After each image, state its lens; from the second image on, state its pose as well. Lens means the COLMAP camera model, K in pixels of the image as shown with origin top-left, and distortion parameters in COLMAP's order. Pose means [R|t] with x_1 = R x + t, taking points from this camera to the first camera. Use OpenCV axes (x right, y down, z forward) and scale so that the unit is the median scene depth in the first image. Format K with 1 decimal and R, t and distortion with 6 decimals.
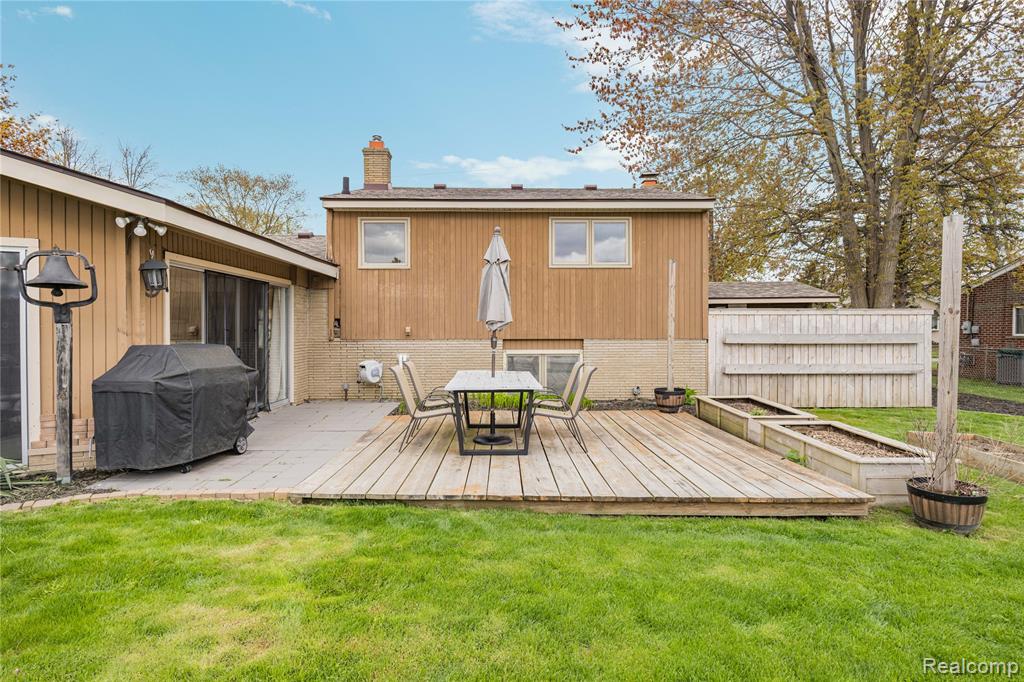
lens RADIAL K [[565.4, 0, 510.7], [0, 565.4, 330.1], [0, 0, 1]] dist [0.000889, -0.000122]
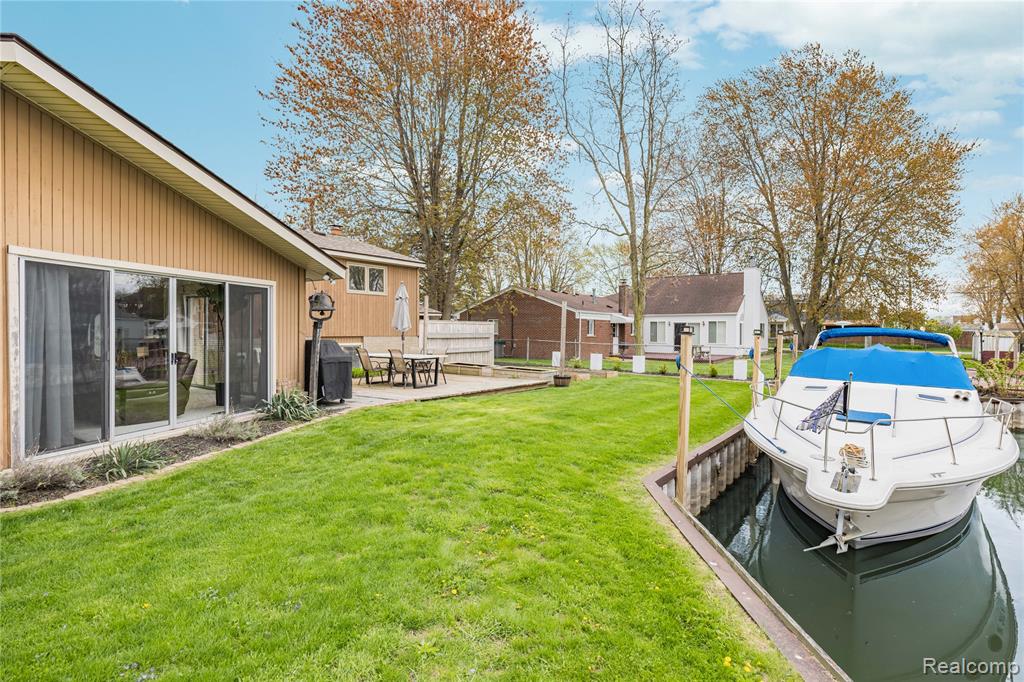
lens RADIAL K [[506.8, 0, 509.8], [0, 506.8, 331.7], [0, 0, 1]] dist [-0.001145, -0.000561]
pose [[0.618799, -0.001026, 0.785548, -0.774084], [-0.002839, 0.999990, 0.003543, -0.004437], [-0.785544, -0.004422, 0.618790, -0.268518]]
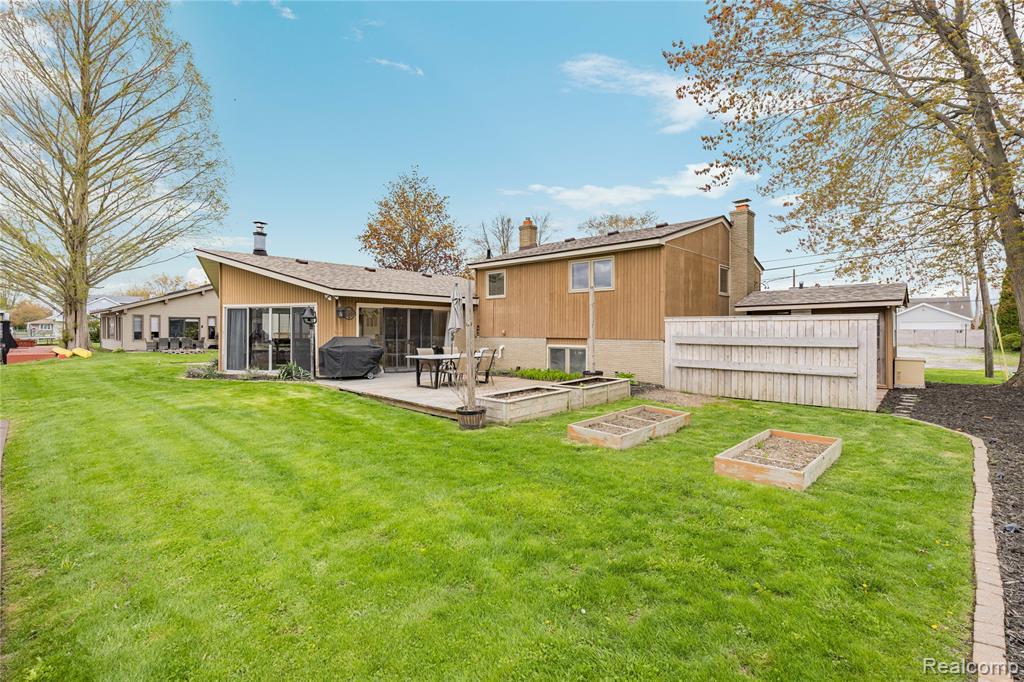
lens RADIAL K [[474.3, 0, 512.8], [0, 474.3, 329.5], [0, 0, 1]] dist [-0.029199, -0.000052]
pose [[0.710848, 0.003042, -0.703339, 0.880659], [-0.004409, 0.999990, -0.000131, -0.007269], [0.703332, 0.003194, 0.710854, -0.052320]]
